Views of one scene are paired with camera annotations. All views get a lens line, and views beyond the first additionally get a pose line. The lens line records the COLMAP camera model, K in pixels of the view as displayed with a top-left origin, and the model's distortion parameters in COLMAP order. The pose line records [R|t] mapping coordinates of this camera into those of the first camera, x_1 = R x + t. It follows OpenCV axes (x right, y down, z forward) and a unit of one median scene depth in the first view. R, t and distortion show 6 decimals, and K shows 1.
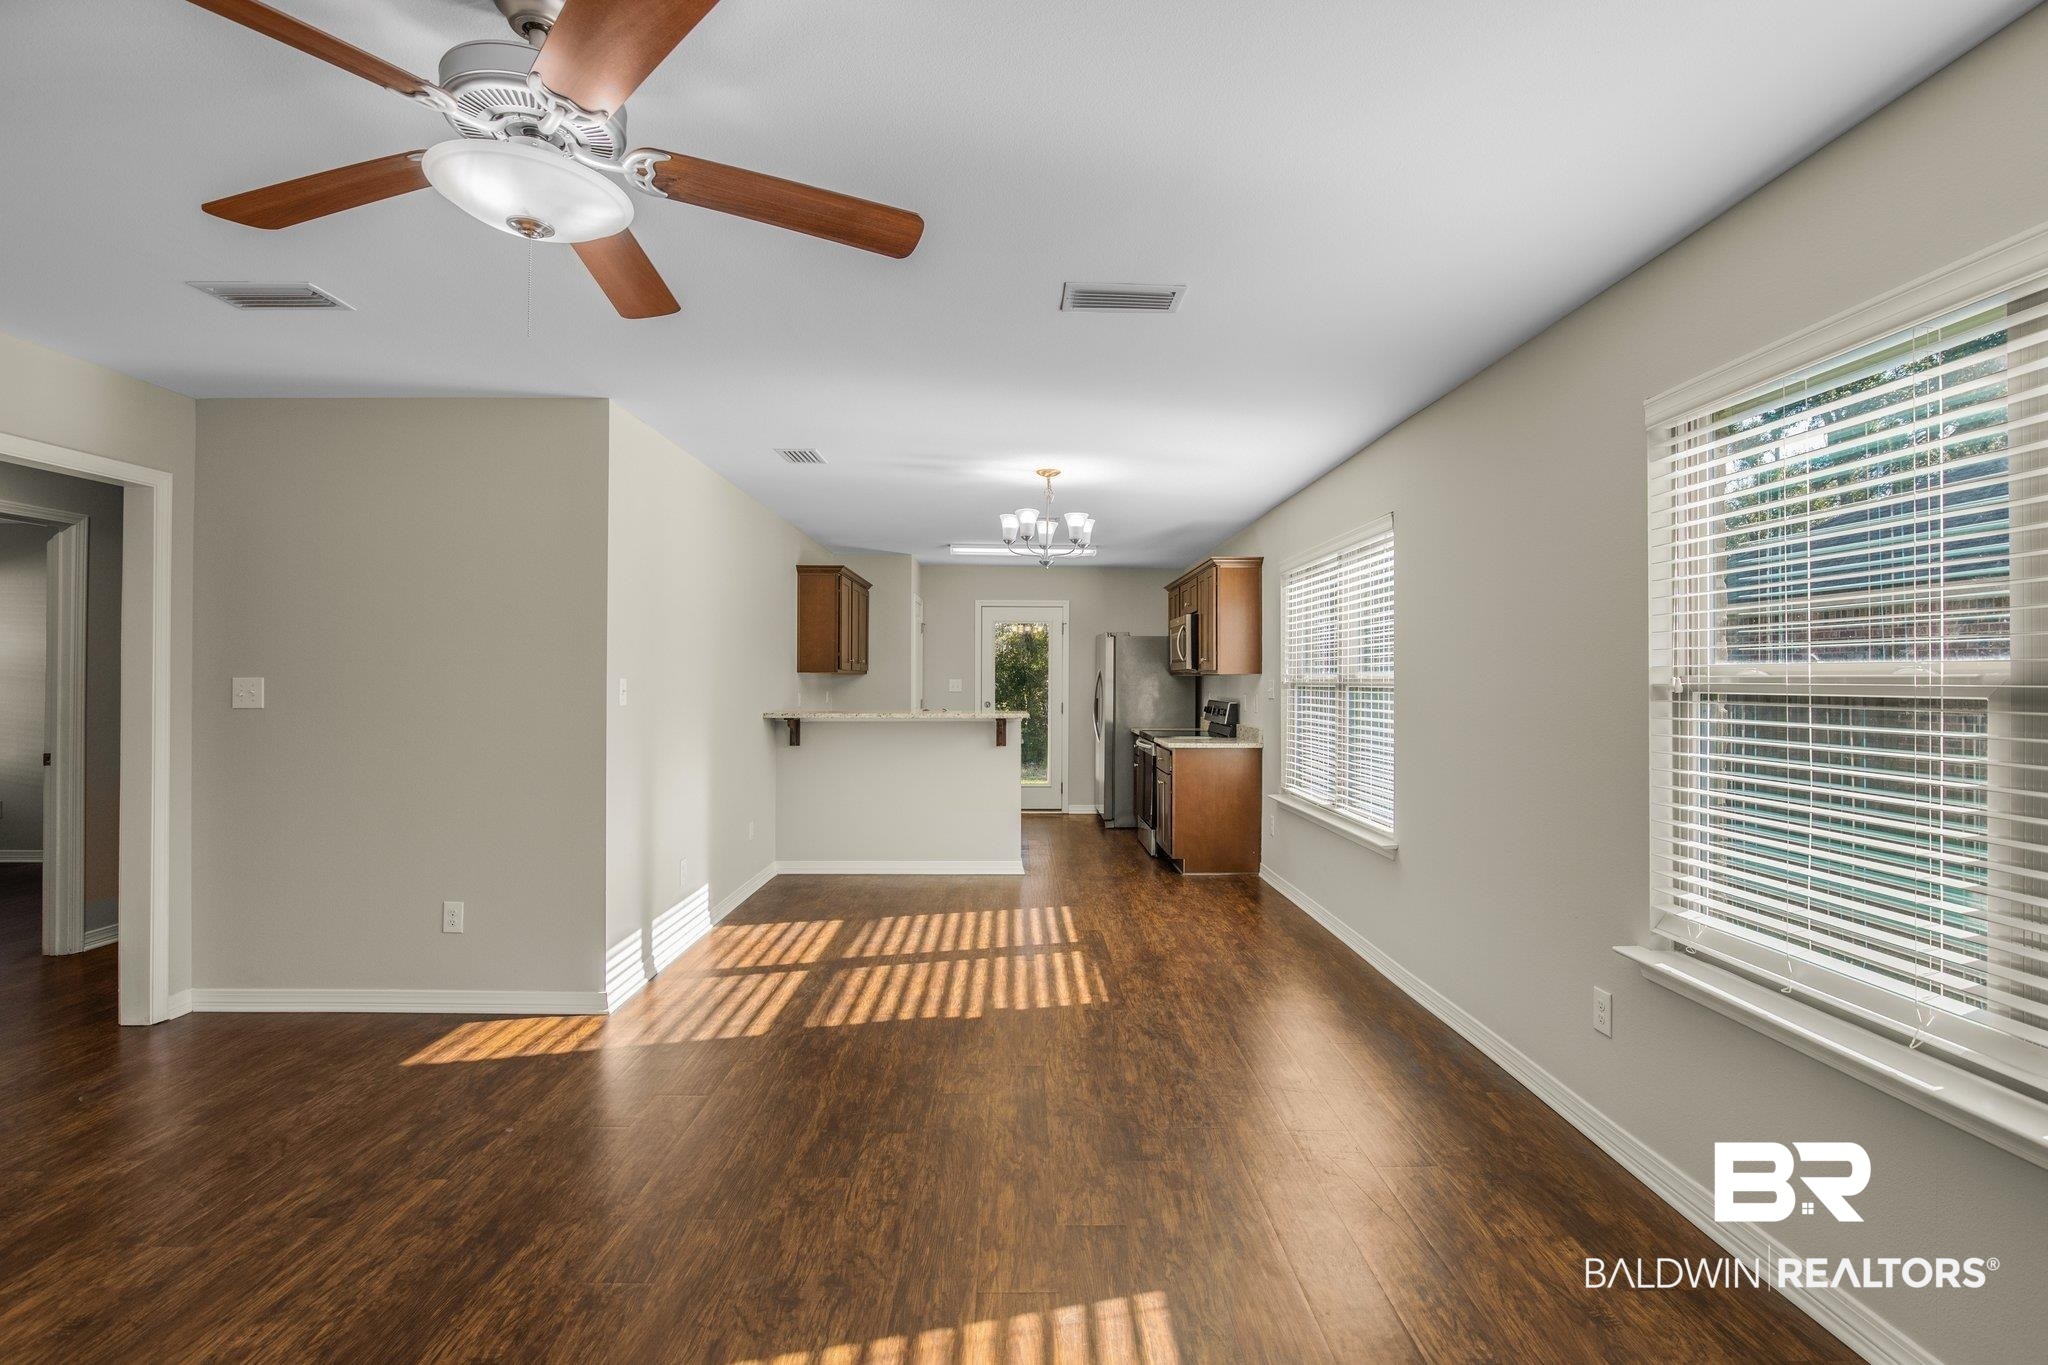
lens RADIAL K [[953.5, 0, 1018.2], [0, 953.5, 667.9], [0, 0, 1]] dist [-0.012406, 0.002339]
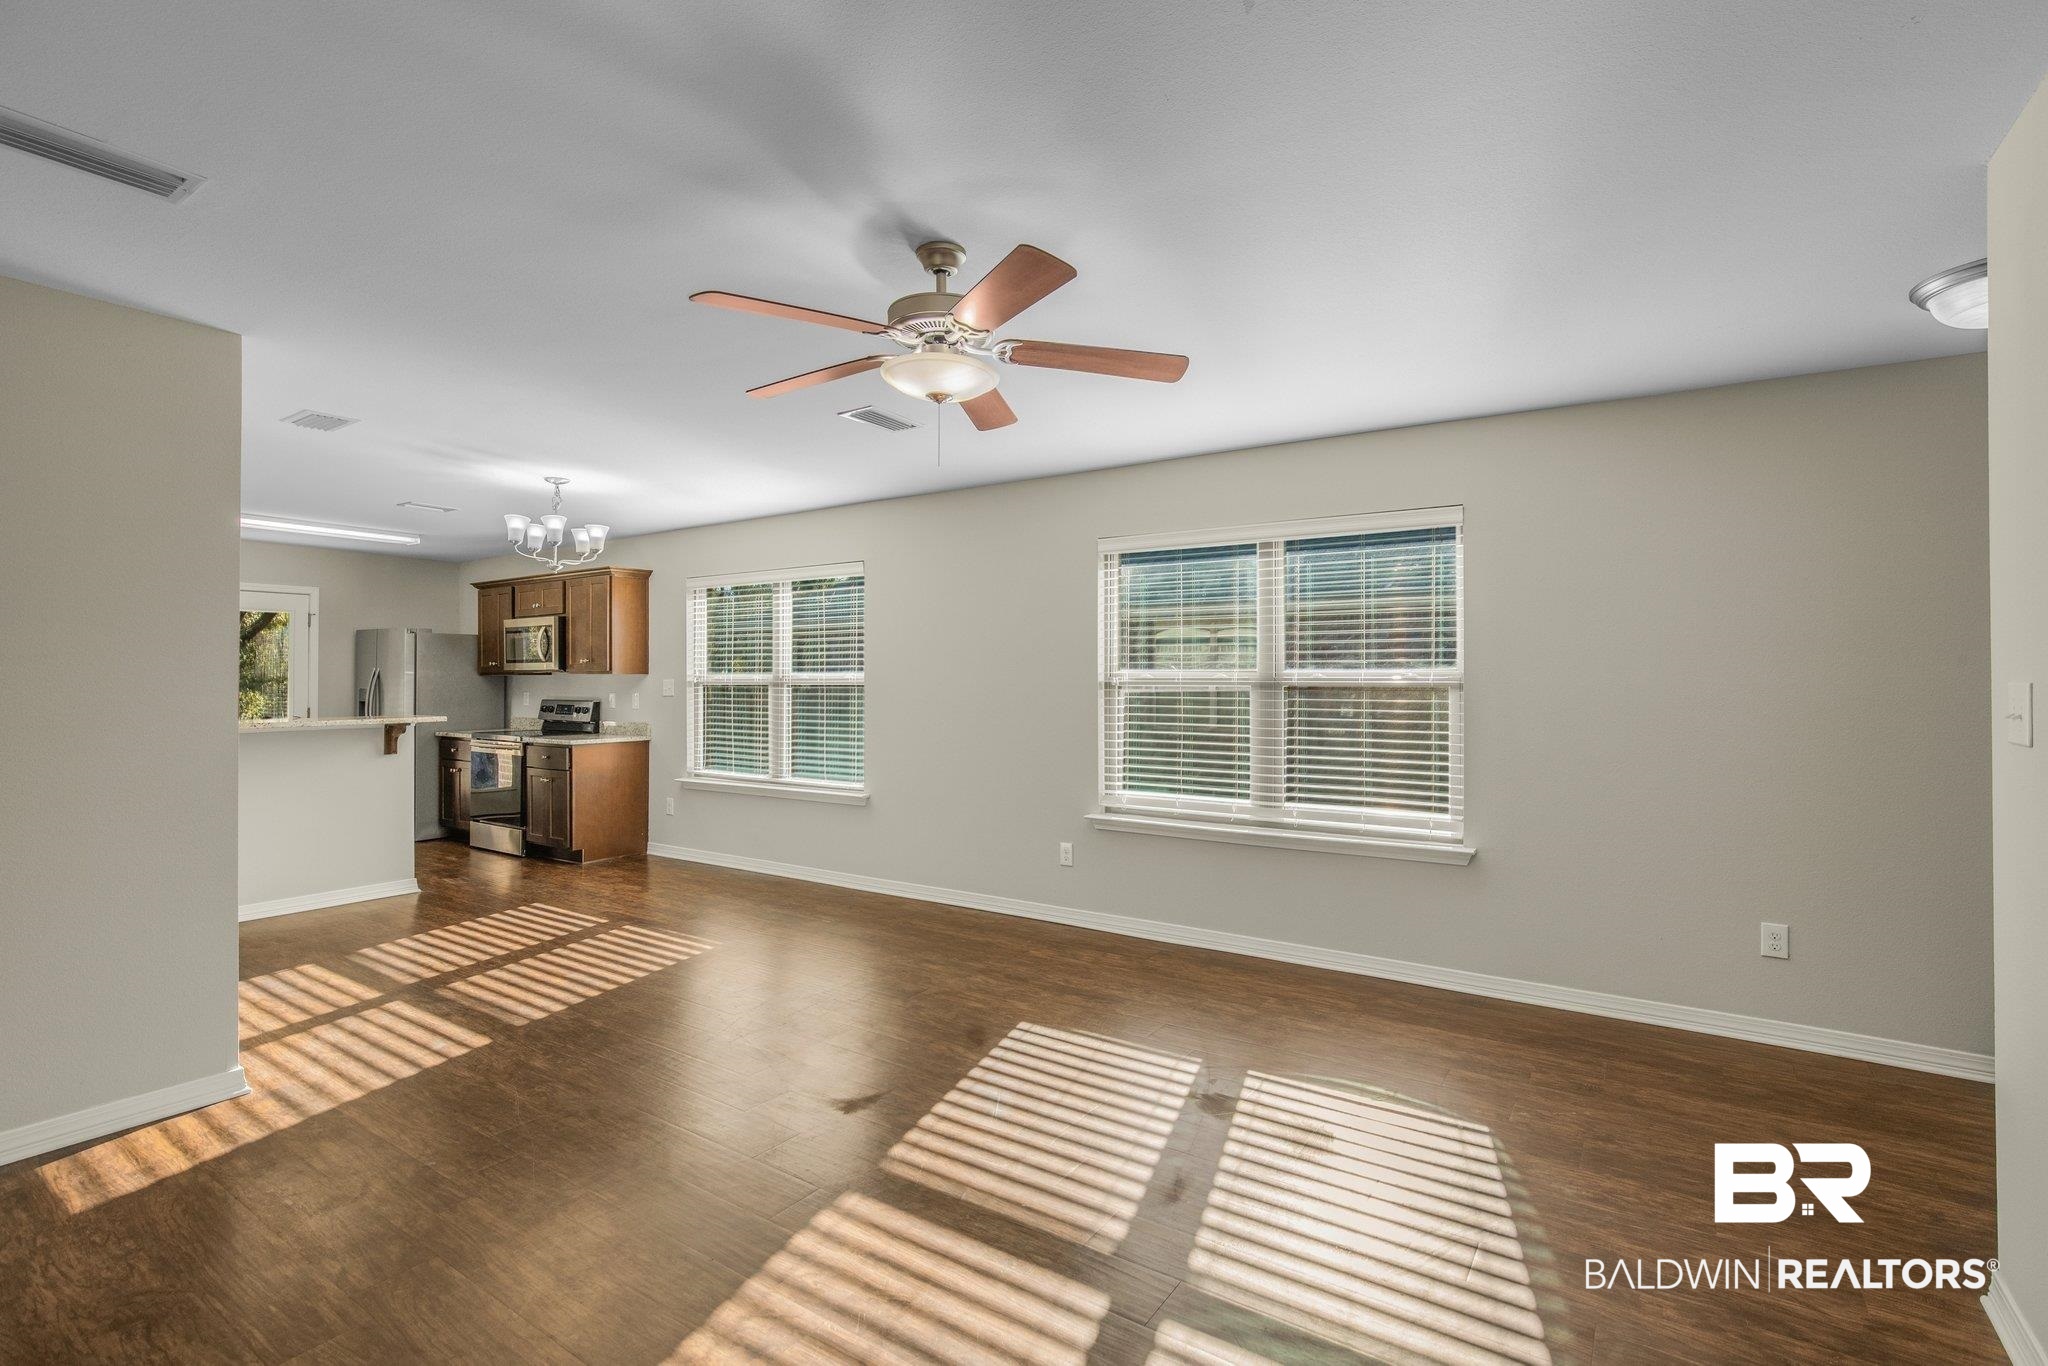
lens RADIAL K [[953.5, 0, 1016.7], [0, 953.5, 684.4], [0, 0, 1]] dist [-0.012406, 0.002339]
pose [[0.569475, -0.007273, 0.821976, -0.655651], [-0.008300, 0.999859, 0.014597, -0.003514], [-0.821967, -0.015135, 0.569335, -0.001474]]
